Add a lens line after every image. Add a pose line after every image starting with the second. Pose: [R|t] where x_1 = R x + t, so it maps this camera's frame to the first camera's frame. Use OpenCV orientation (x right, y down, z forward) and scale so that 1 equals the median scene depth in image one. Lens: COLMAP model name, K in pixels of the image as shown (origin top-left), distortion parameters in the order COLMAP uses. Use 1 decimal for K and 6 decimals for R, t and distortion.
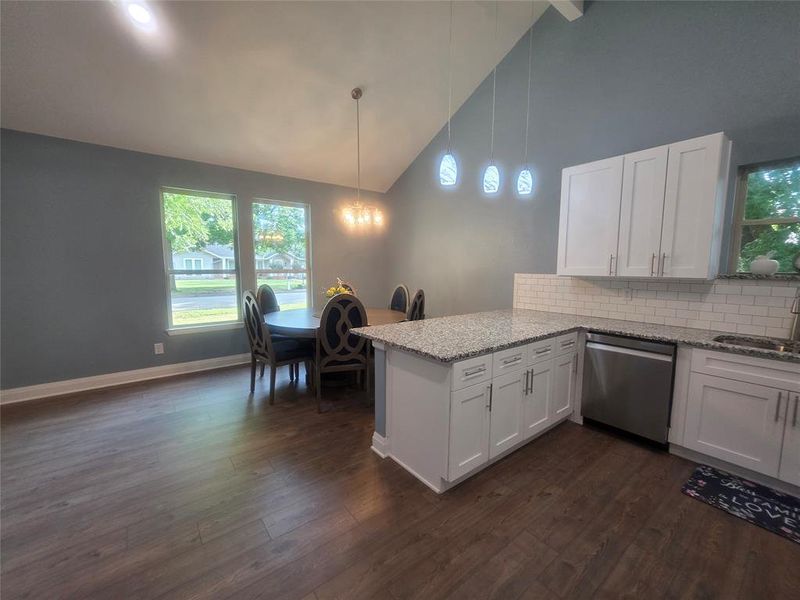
lens RADIAL K [[321.6, 0, 394.9], [0, 321.6, 298.9], [0, 0, 1]] dist [-0.000879, 0.000199]
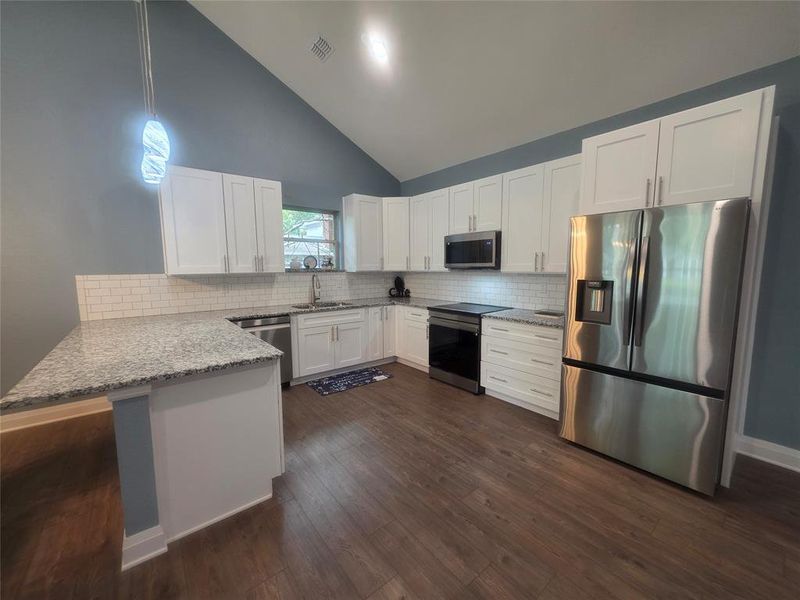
lens RADIAL K [[321.6, 0, 397.9], [0, 321.6, 301.7], [0, 0, 1]] dist [-0.000879, 0.000199]
pose [[-0.008114, -0.118652, 0.992903, -0.624032], [0.106421, 0.987194, 0.118839, -0.047621], [-0.994288, 0.106630, 0.004616, 0.441065]]
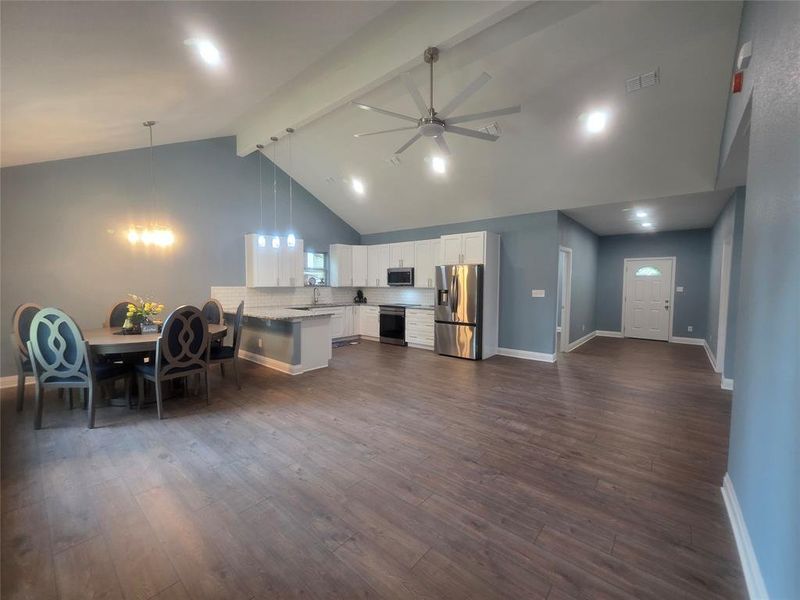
lens RADIAL K [[321.6, 0, 398.6], [0, 321.6, 301.0], [0, 0, 1]] dist [-0.000879, 0.000199]
pose [[-0.195990, -0.061512, 0.978675, -2.158822], [0.091859, 0.992490, 0.080777, -0.088218], [-0.976294, 0.105732, -0.188868, 0.709300]]
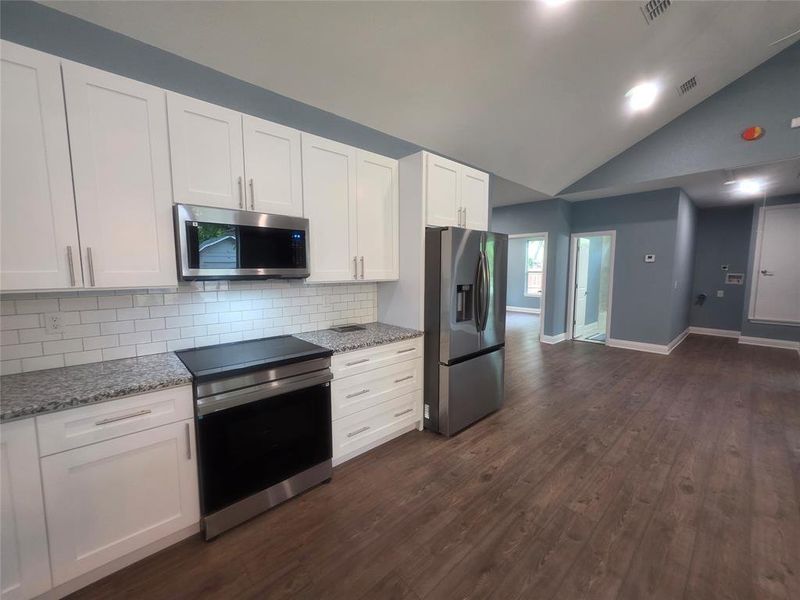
lens RADIAL K [[321.6, 0, 400.3], [0, 321.6, 299.0], [0, 0, 1]] dist [-0.000879, 0.000199]
pose [[-0.996419, 0.001388, -0.084544, 0.674941], [-0.014369, 0.982544, 0.185477, -0.090994], [0.083326, 0.186027, -0.979005, 0.955510]]
